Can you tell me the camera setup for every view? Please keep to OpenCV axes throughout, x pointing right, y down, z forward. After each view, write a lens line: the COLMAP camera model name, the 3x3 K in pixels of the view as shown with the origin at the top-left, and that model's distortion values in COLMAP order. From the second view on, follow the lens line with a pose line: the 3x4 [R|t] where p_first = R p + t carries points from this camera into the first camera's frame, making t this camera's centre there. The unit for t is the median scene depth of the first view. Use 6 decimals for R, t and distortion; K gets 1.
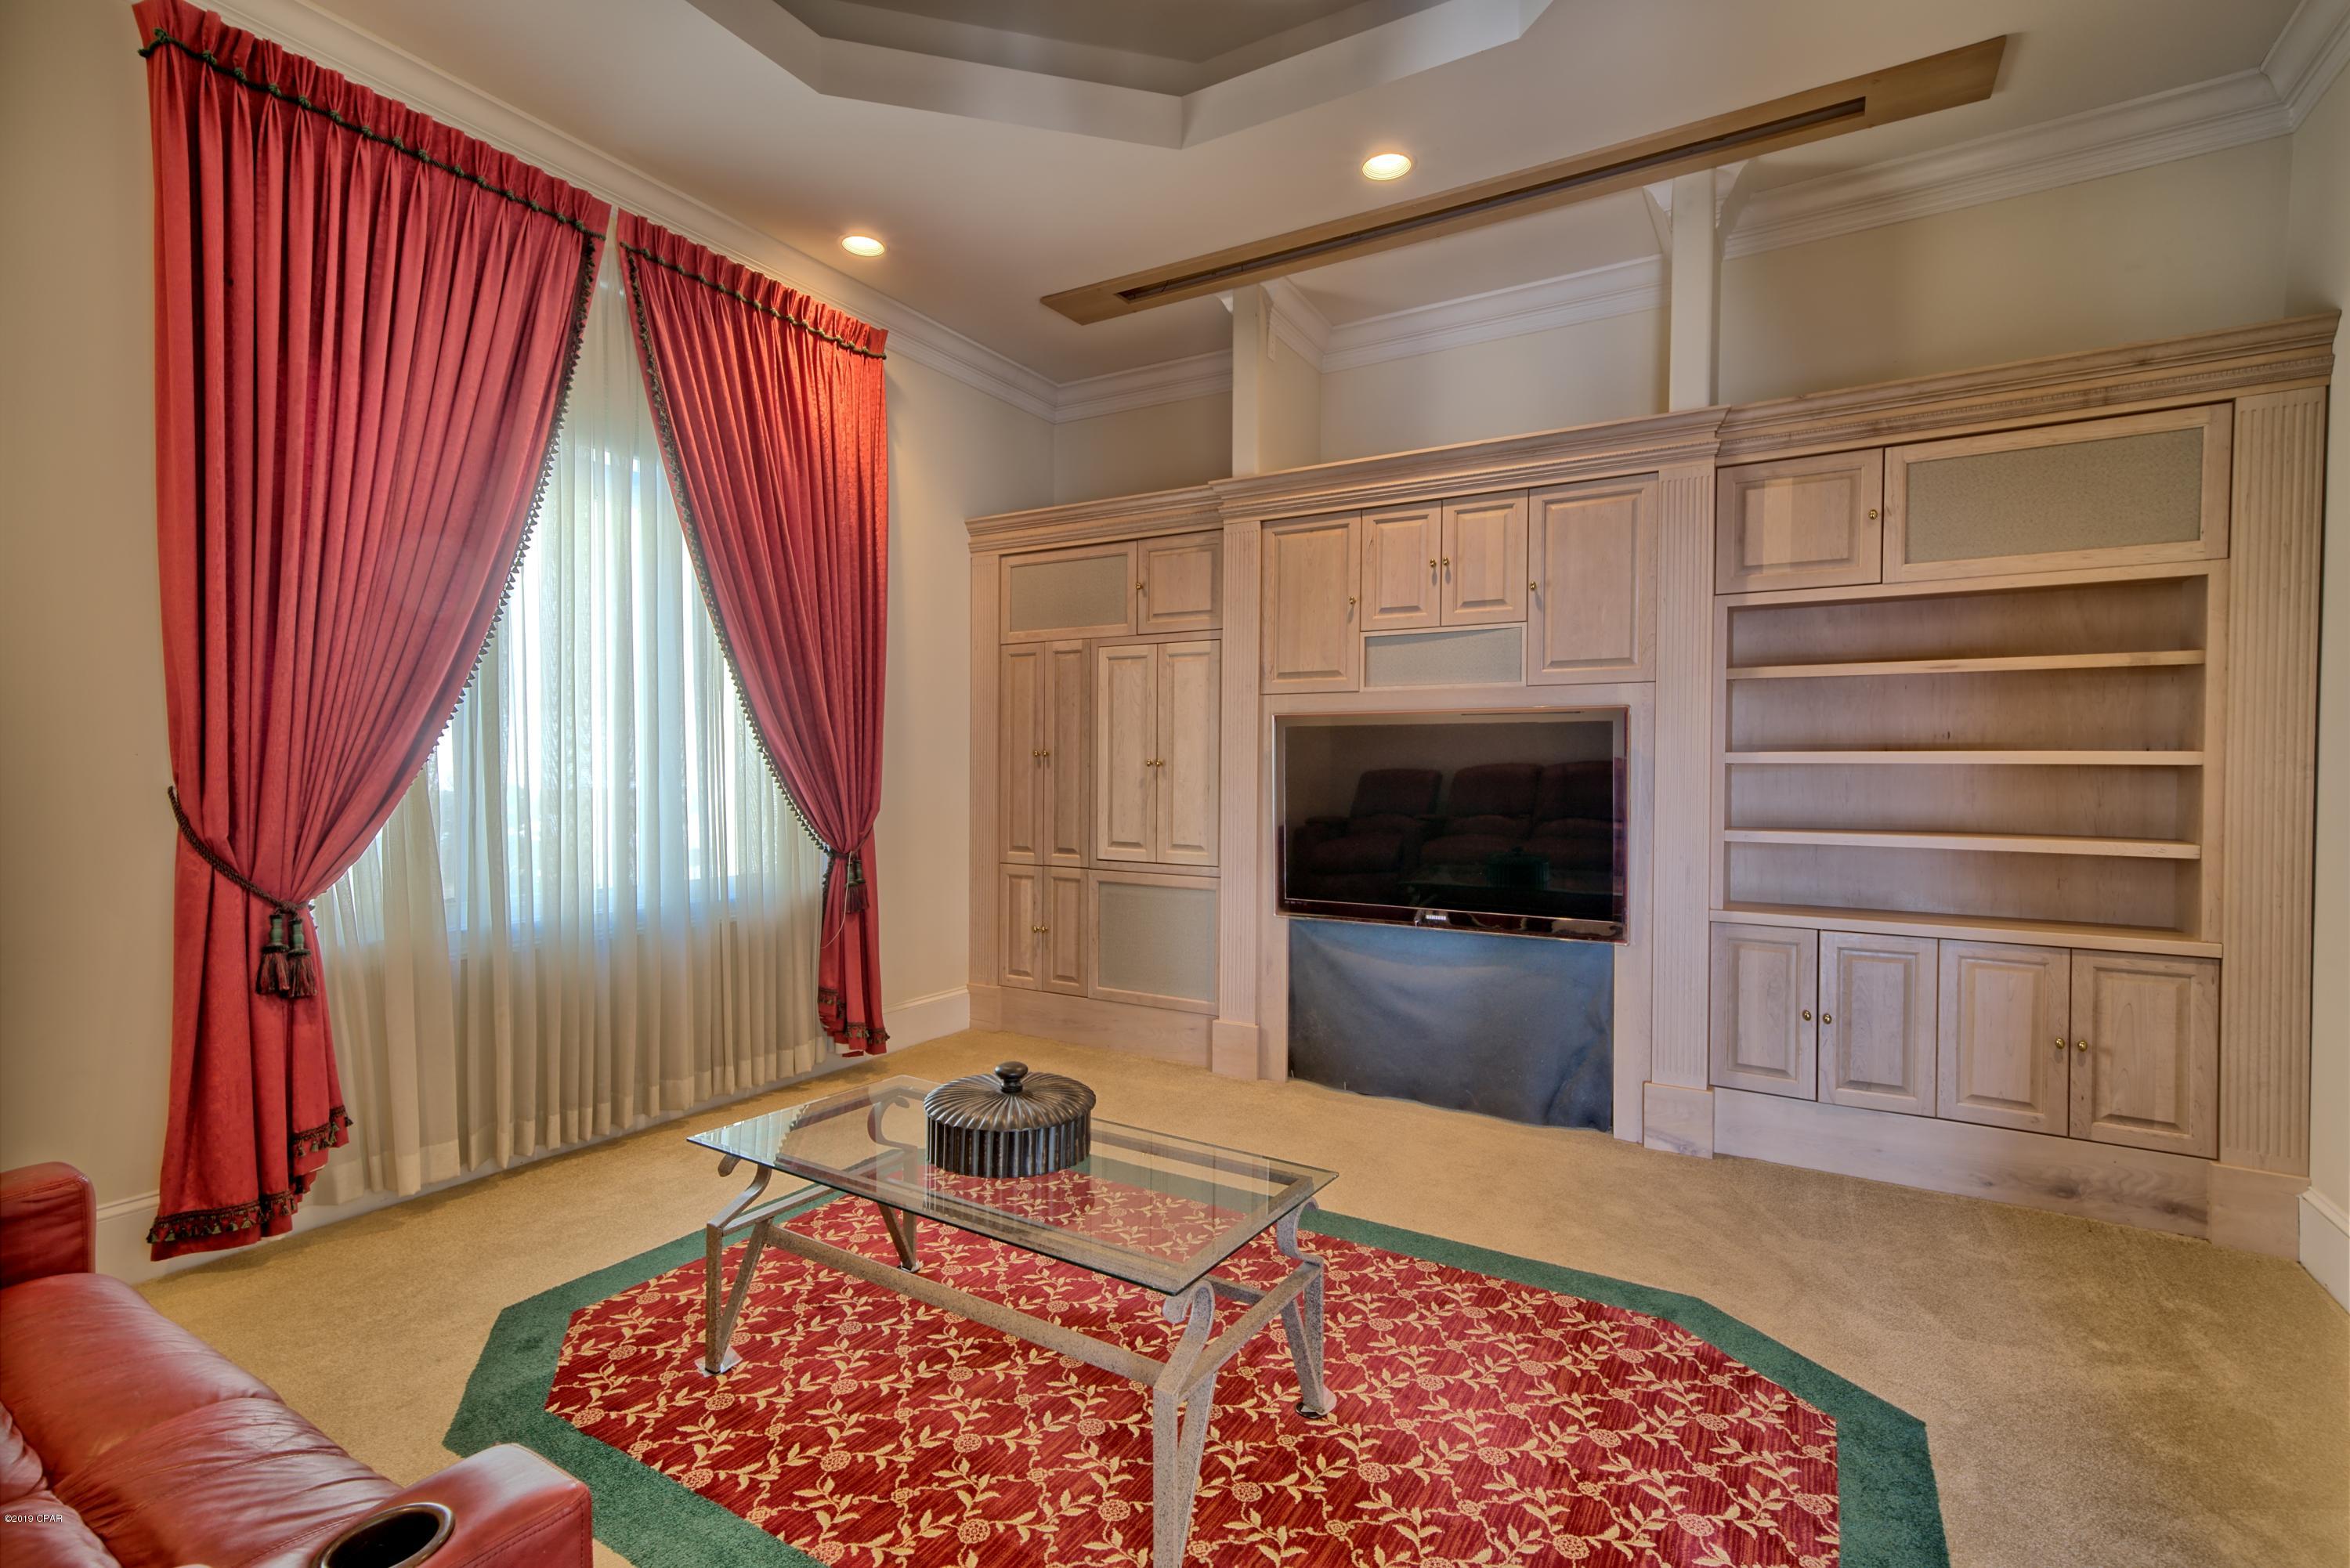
lens RADIAL K [[1077.6, 0, 1169.0], [0, 1077.6, 774.9], [0, 0, 1]] dist [0.001339, 0.000260]
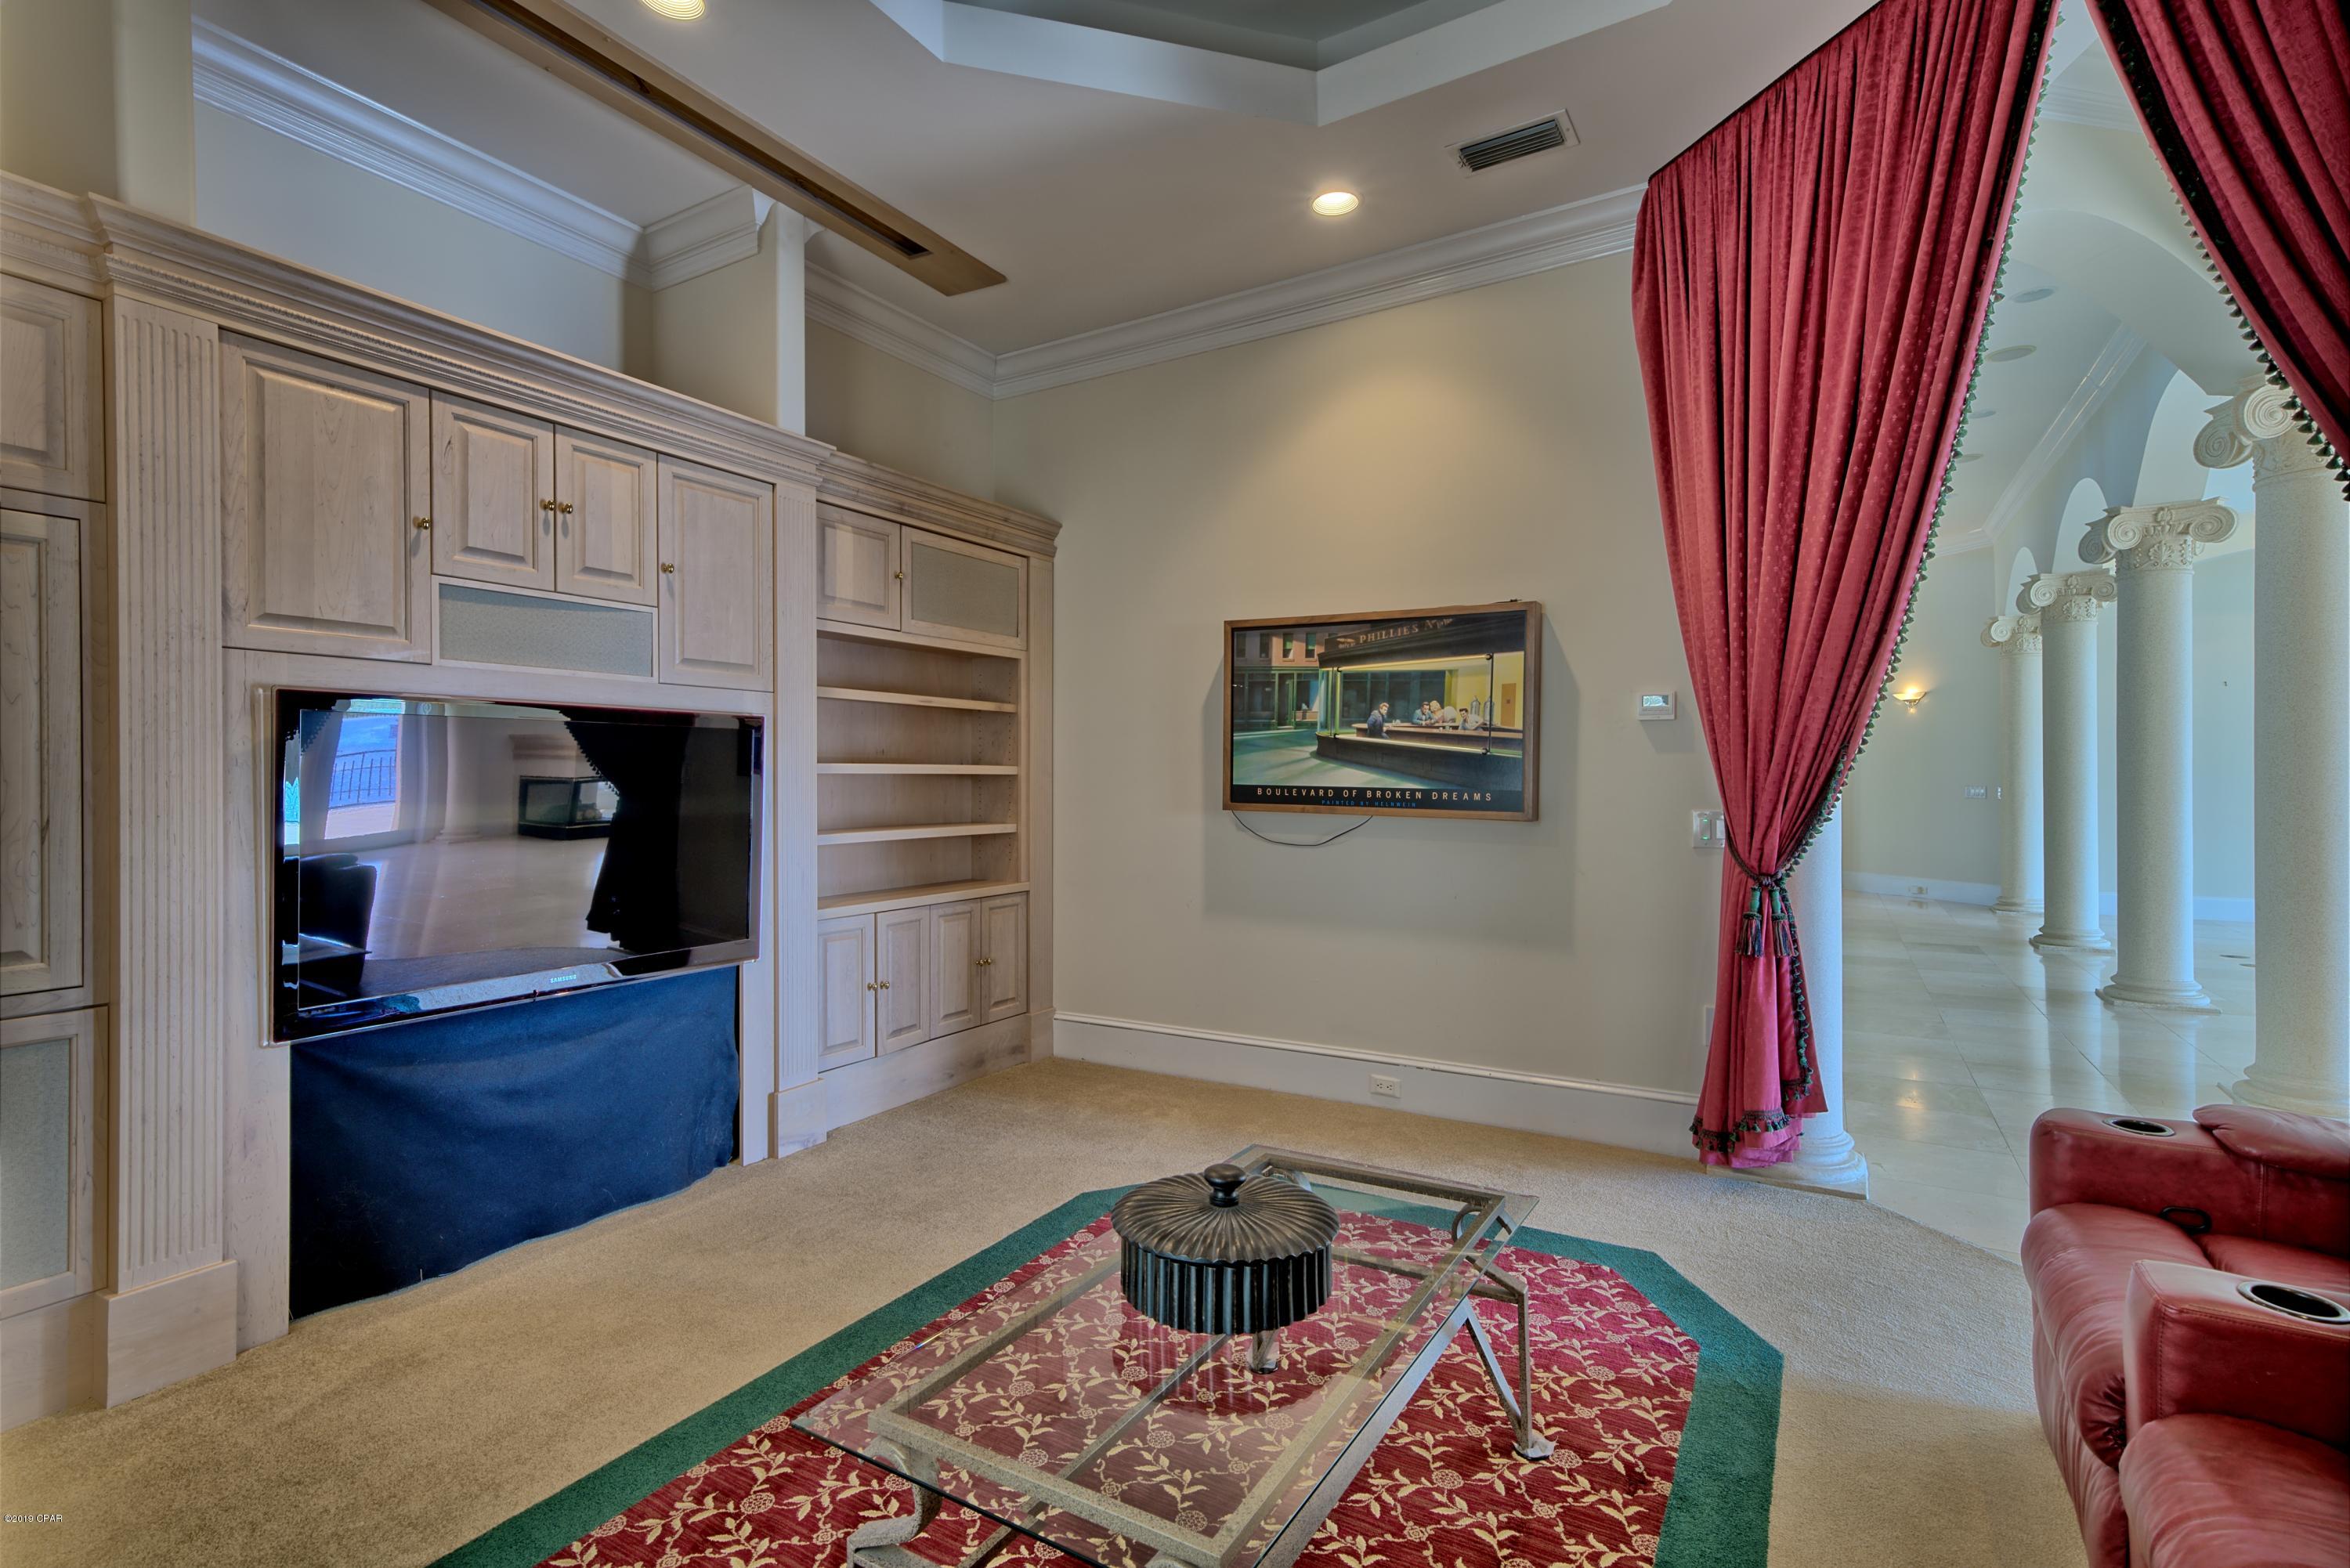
lens RADIAL K [[1077.6, 0, 1169.8], [0, 1077.6, 787.8], [0, 0, 1]] dist [0.001339, 0.000260]
pose [[-0.006939, -0.009664, 0.999929, -0.580326], [0.016209, 0.999821, 0.009775, -0.001375], [-0.999845, 0.016276, -0.006781, 0.665382]]
